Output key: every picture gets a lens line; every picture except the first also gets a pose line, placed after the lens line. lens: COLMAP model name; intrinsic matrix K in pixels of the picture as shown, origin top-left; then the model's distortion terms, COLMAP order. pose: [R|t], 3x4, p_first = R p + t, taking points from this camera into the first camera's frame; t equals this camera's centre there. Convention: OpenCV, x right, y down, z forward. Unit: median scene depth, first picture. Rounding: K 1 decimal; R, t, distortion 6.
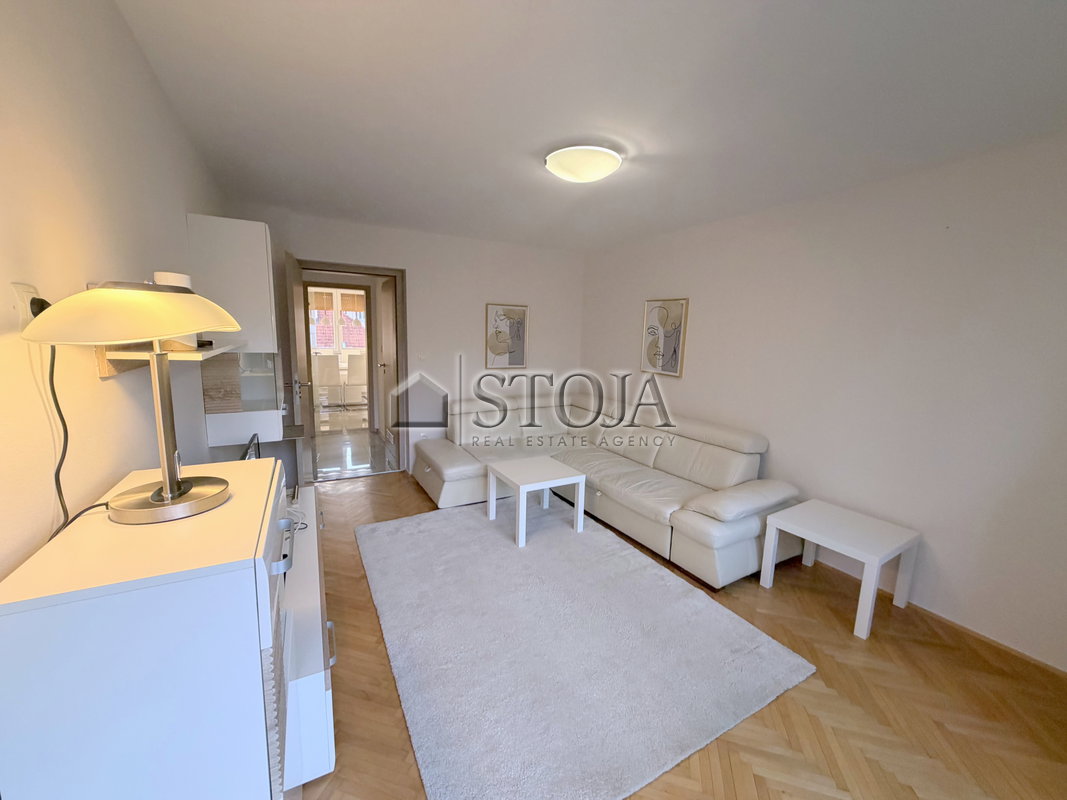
lens RADIAL K [[424.1, 0, 535.4], [0, 424.1, 398.9], [0, 0, 1]] dist [-0.001067, -0.000042]
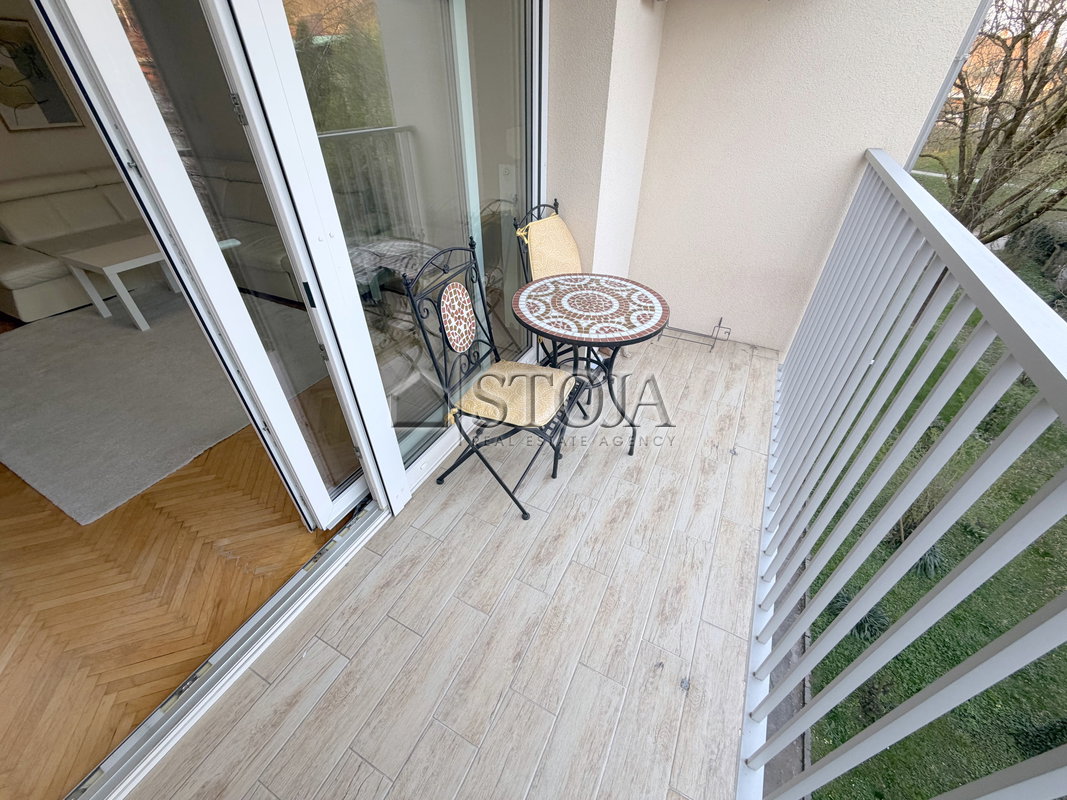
lens RADIAL K [[424.1, 0, 531.5], [0, 424.1, 396.3], [0, 0, 1]] dist [-0.001067, -0.000042]
pose [[0.831244, -0.358563, 0.424814, 0.309411], [0.112309, 0.856740, 0.503372, 0.105118], [-0.544445, -0.370715, 0.752429, -0.383897]]
